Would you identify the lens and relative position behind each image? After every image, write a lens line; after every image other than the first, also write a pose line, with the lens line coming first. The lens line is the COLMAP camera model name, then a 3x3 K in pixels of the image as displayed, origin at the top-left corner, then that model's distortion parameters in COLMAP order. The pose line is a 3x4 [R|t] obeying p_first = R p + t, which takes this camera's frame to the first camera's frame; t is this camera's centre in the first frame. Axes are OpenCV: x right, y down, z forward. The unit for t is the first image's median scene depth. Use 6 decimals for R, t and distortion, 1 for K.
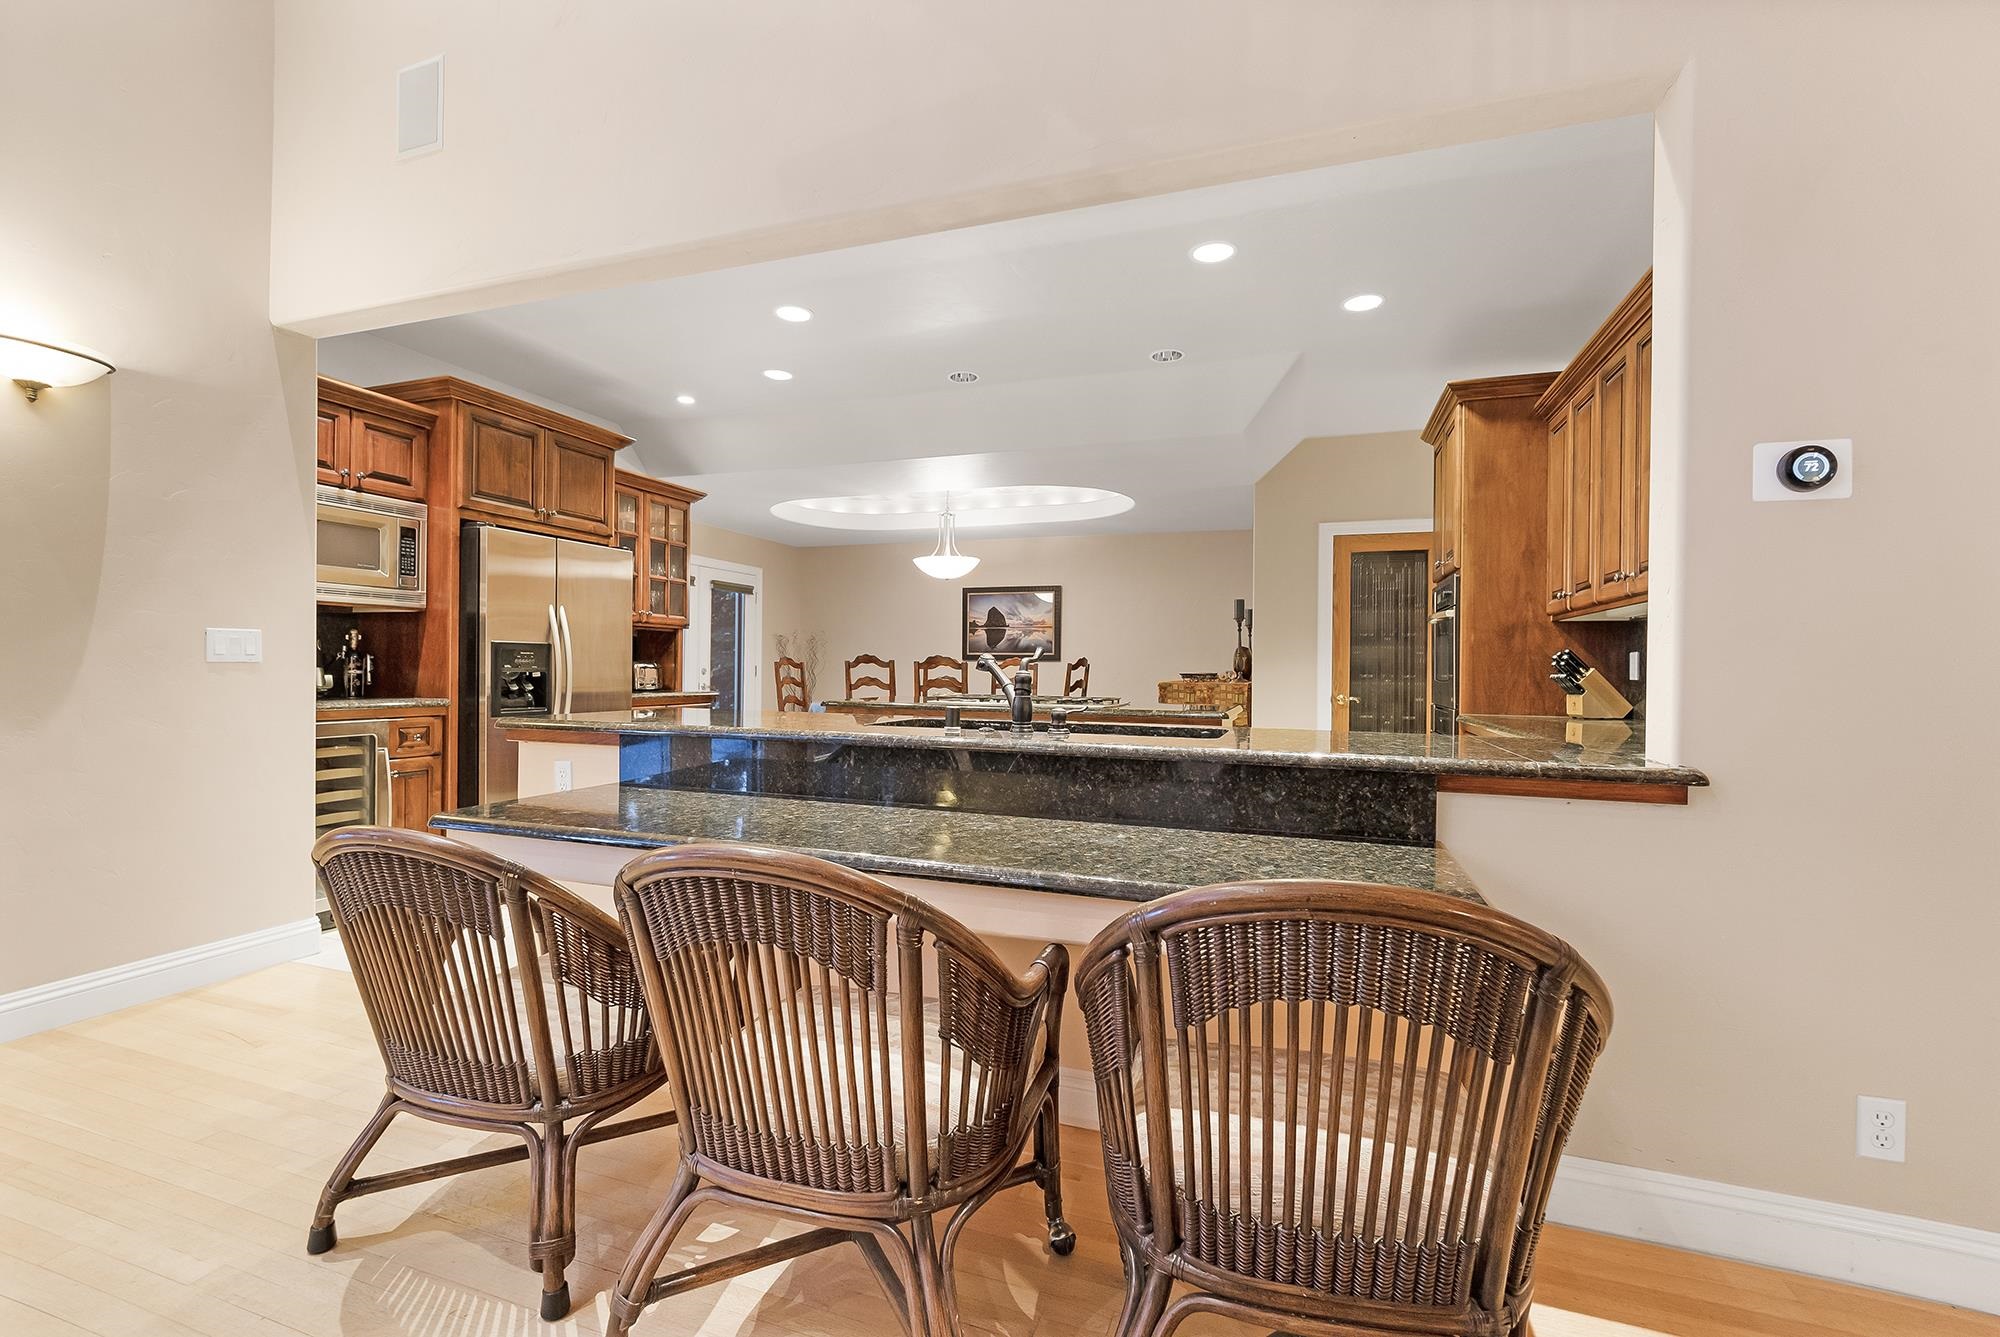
lens RADIAL K [[860.2, 0, 996.5], [0, 860.2, 670.7], [0, 0, 1]] dist [-0.002679, 0.001254]
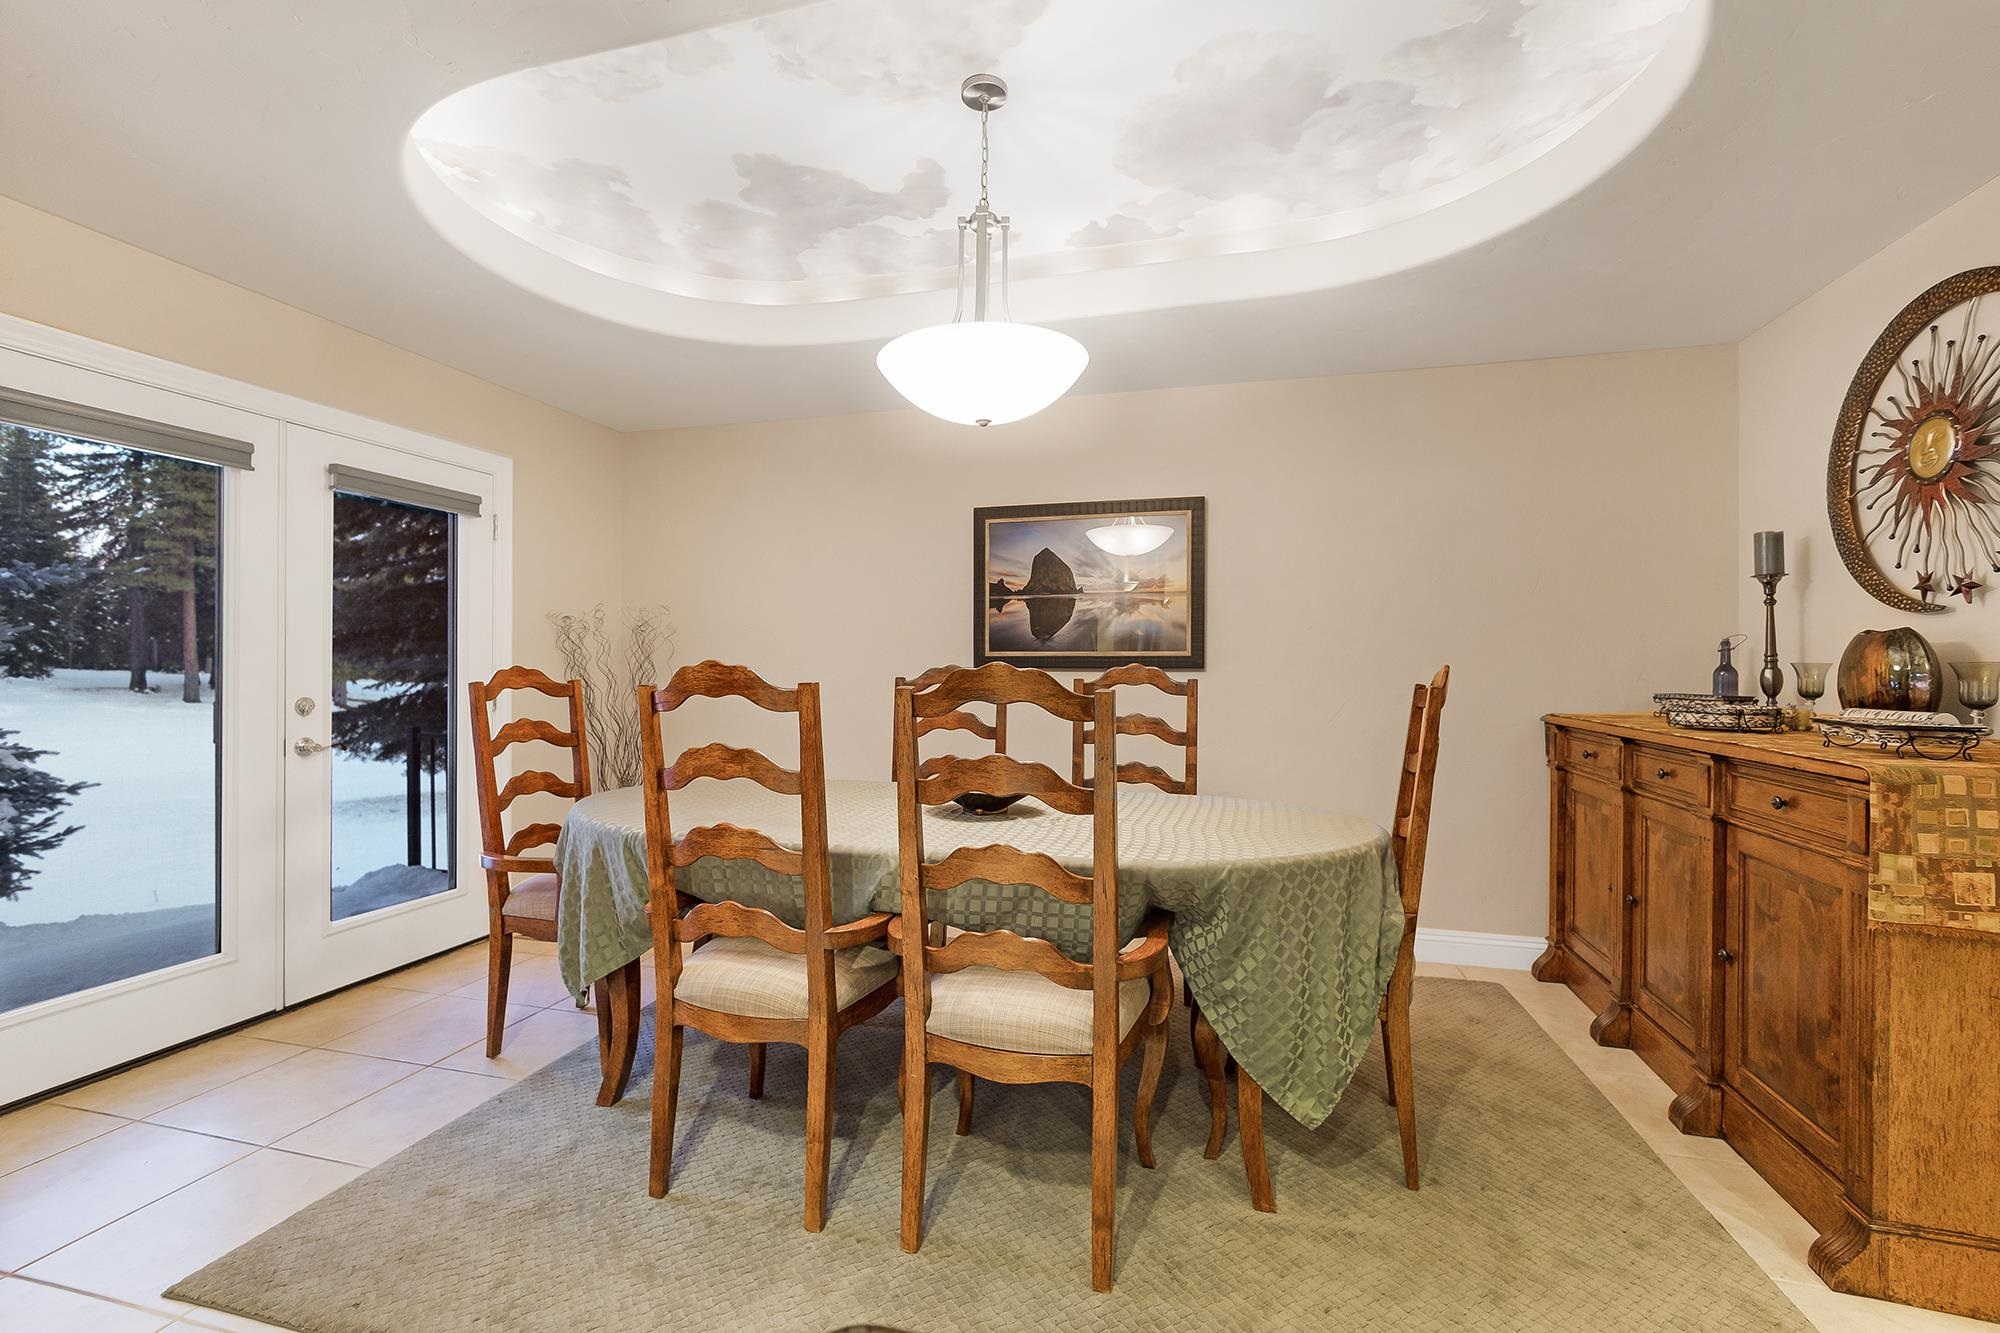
lens RADIAL K [[860.2, 0, 985.8], [0, 860.2, 670.5], [0, 0, 1]] dist [-0.002679, 0.001254]
pose [[0.997793, -0.007095, 0.066017, -0.135627], [0.006945, 0.999973, 0.002503, -0.026122], [-0.066033, -0.002039, 0.997815, 1.169445]]
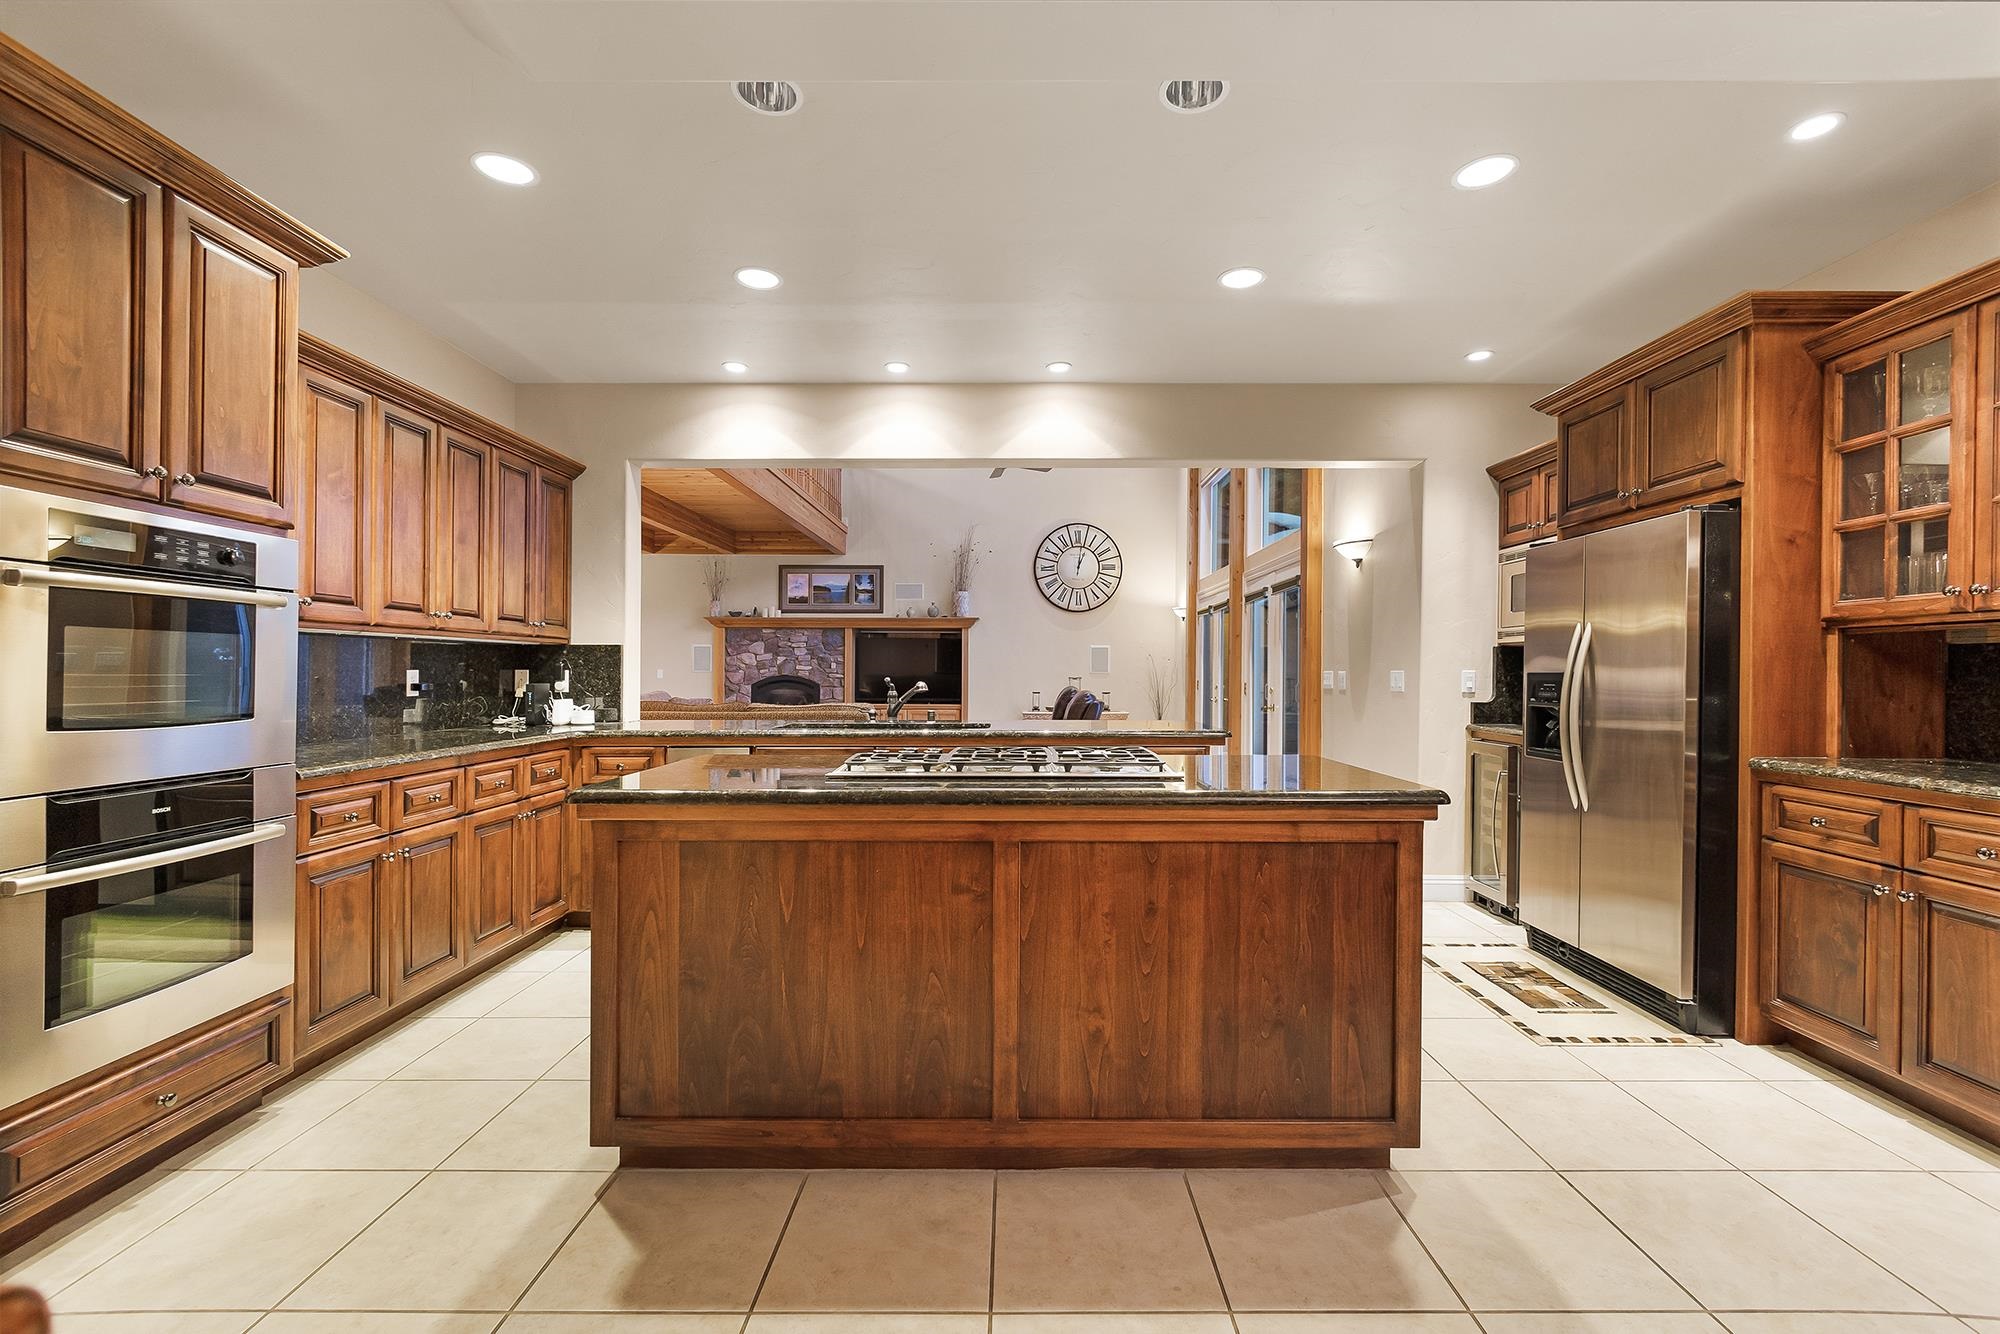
lens RADIAL K [[860.2, 0, 1007.7], [0, 860.2, 669.6], [0, 0, 1]] dist [-0.002679, 0.001254]
pose [[-0.942164, -0.013852, -0.334866, 0.237930], [-0.013633, 0.999903, -0.003003, -0.025315], [0.334875, 0.001736, -0.942261, 1.617191]]
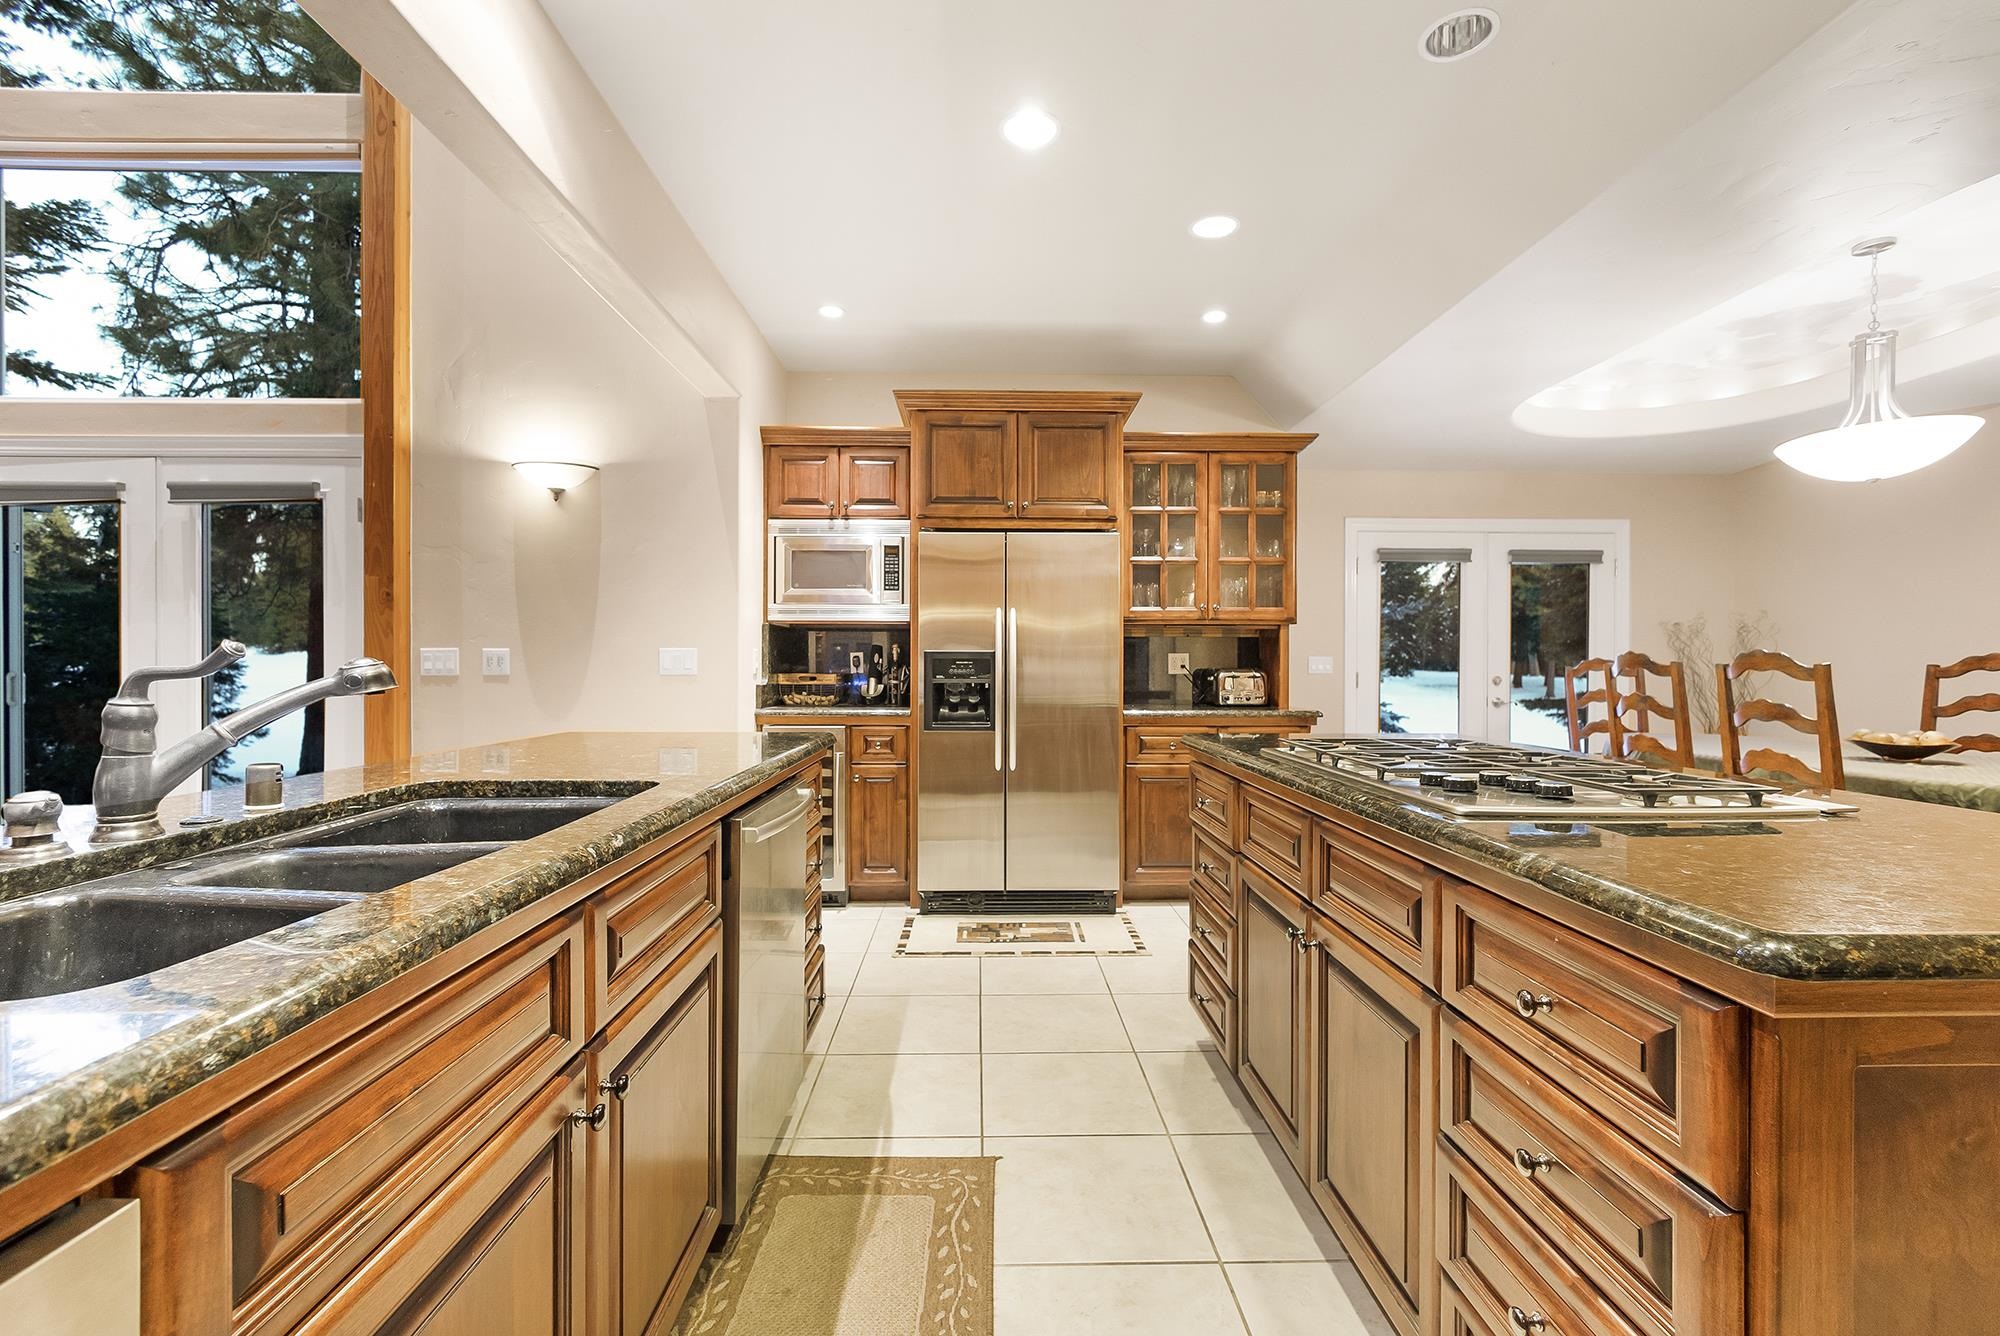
lens RADIAL K [[860.2, 0, 1015.3], [0, 860.2, 670.6], [0, 0, 1]] dist [-0.002679, 0.001254]
pose [[0.366892, -0.004484, -0.930253, 0.331856], [-0.000576, 0.999987, -0.005048, -0.006882], [0.930263, 0.002388, 0.366885, 0.711384]]
